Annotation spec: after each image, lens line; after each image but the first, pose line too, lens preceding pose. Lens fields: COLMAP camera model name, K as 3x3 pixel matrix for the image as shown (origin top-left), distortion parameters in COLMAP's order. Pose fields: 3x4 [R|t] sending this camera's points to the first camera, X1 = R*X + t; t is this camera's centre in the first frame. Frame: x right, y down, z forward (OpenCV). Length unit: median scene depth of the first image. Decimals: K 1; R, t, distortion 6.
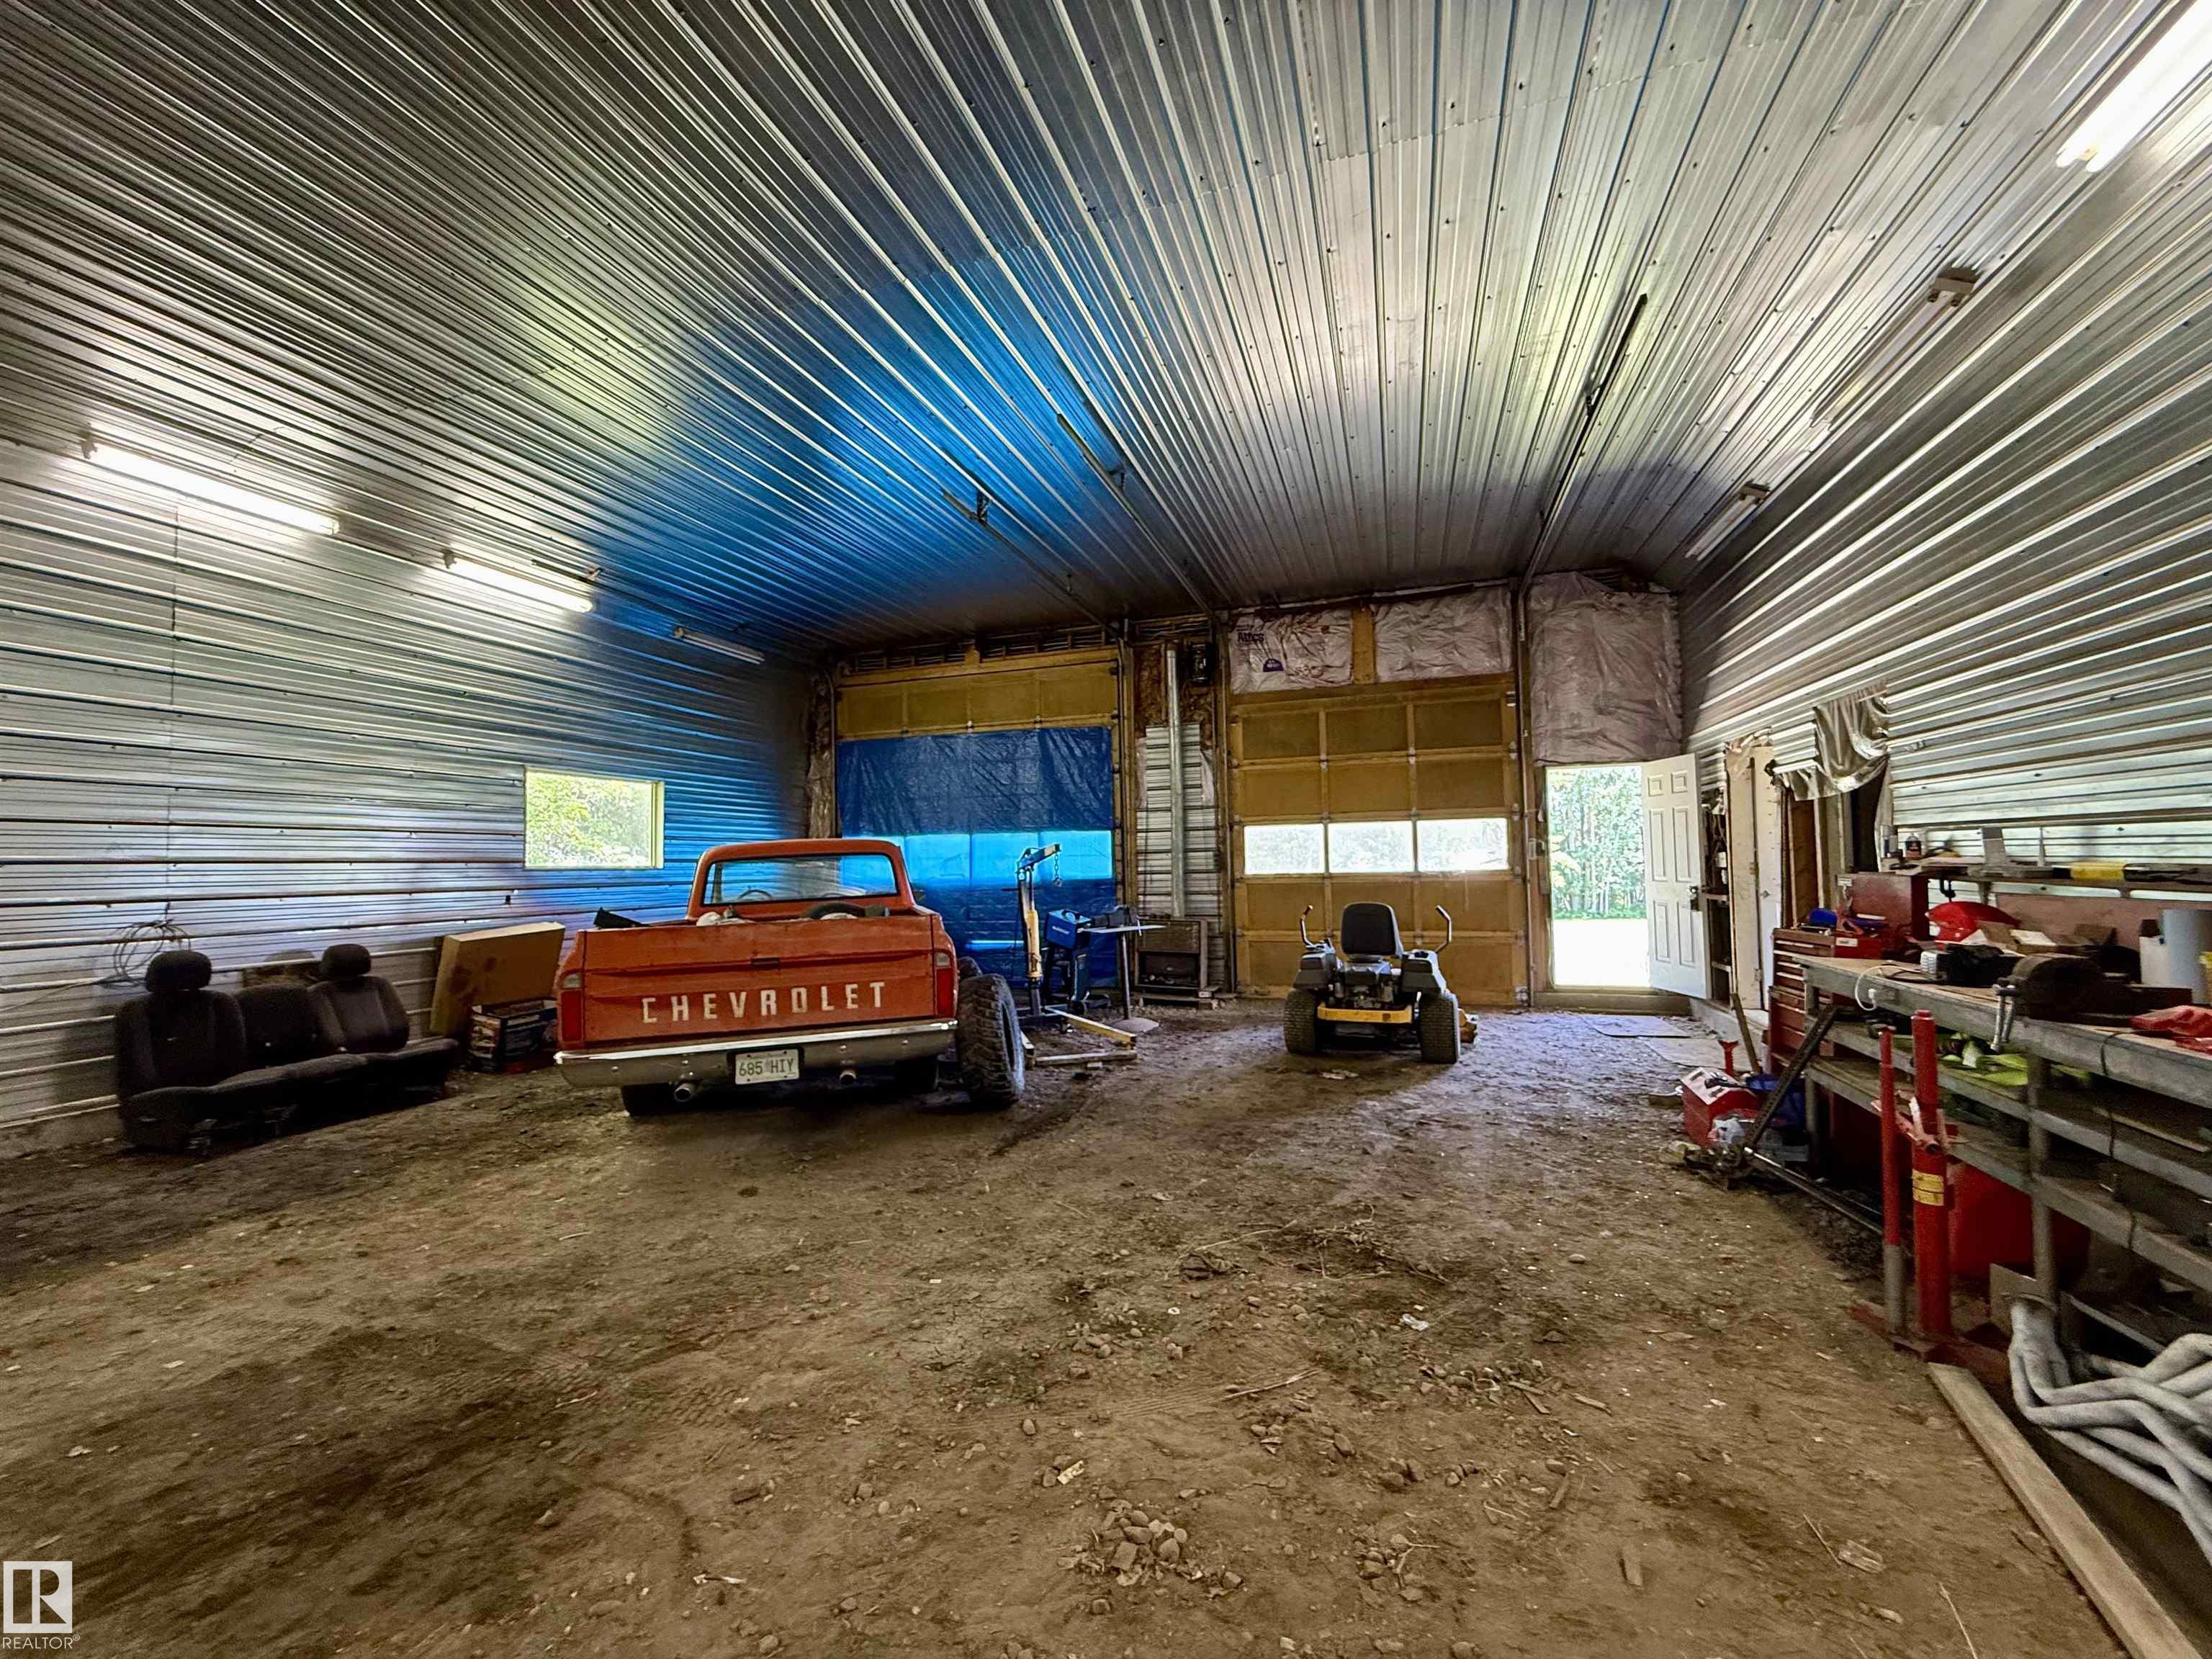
lens RADIAL K [[884.1, 0, 1100.5], [0, 884.1, 823.0], [0, 0, 1]] dist [0.000499, 0.000376]
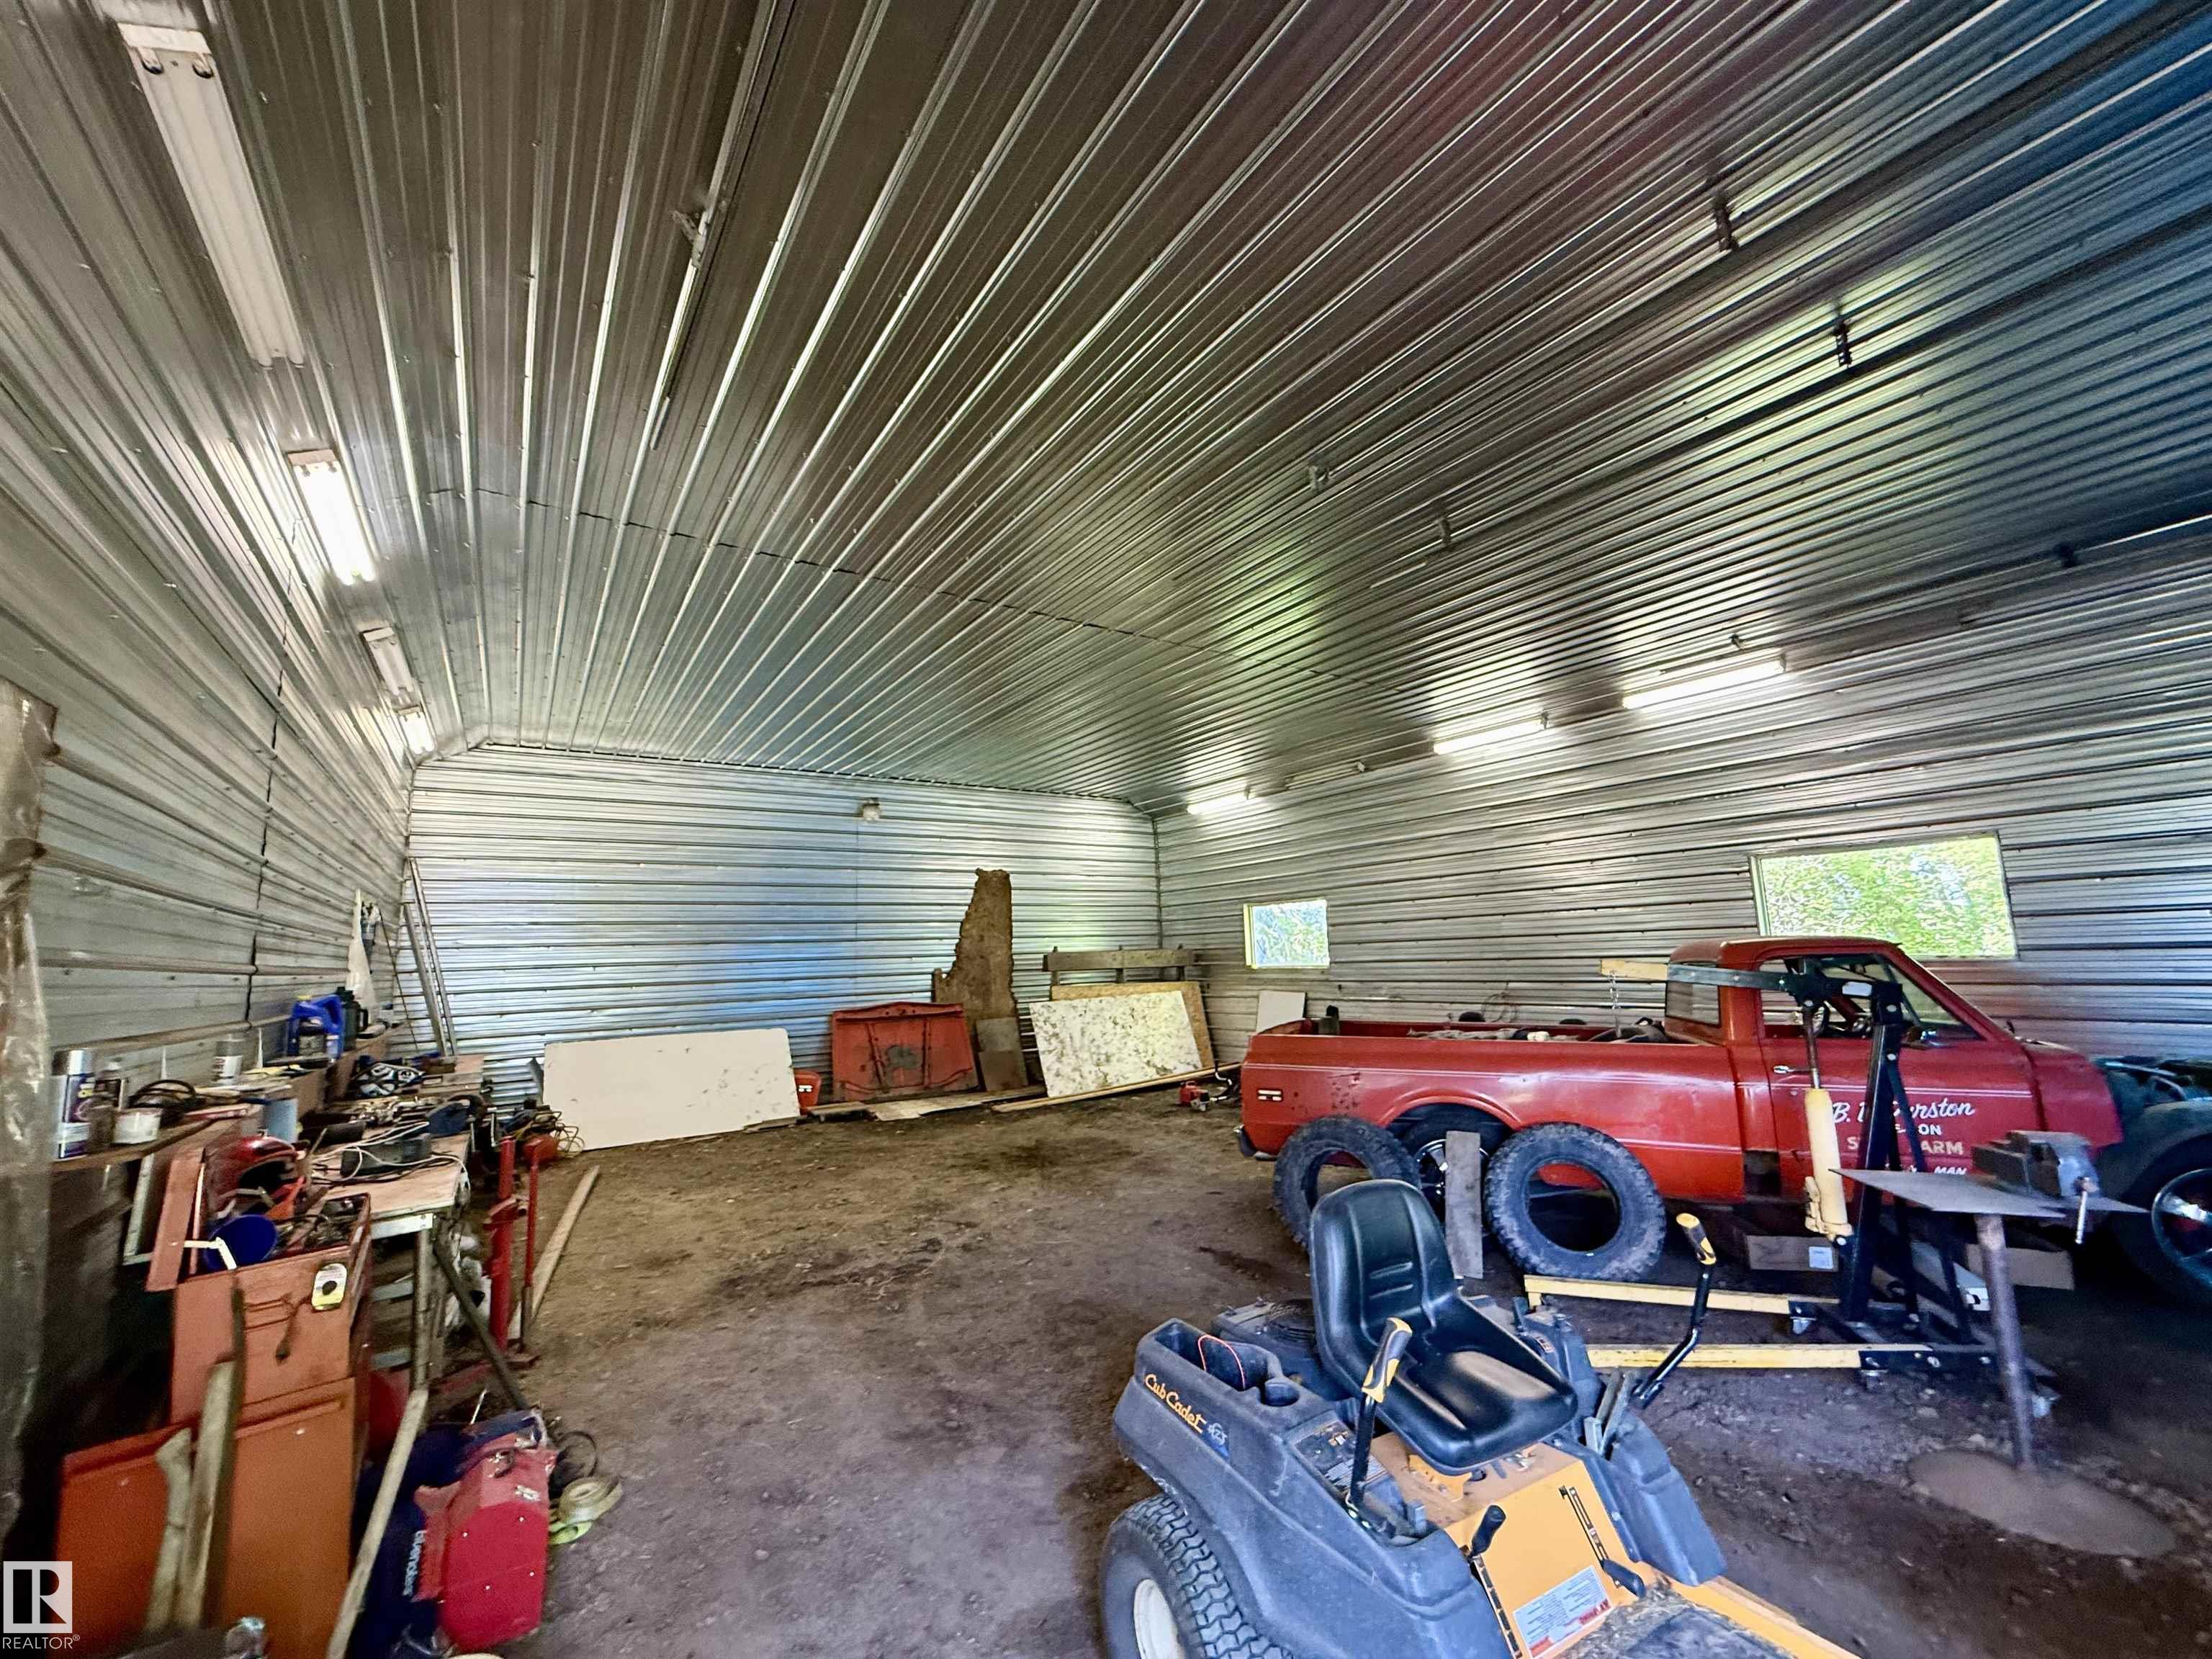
lens RADIAL K [[884.1, 0, 1100.5], [0, 884.1, 823.0], [0, 0, 1]] dist [0.000499, 0.000376]
pose [[-0.606789, -0.084554, -0.790353, 1.045193], [0.082750, 0.982203, -0.168609, 0.012269], [0.790544, -0.167712, -0.588993, 1.882303]]
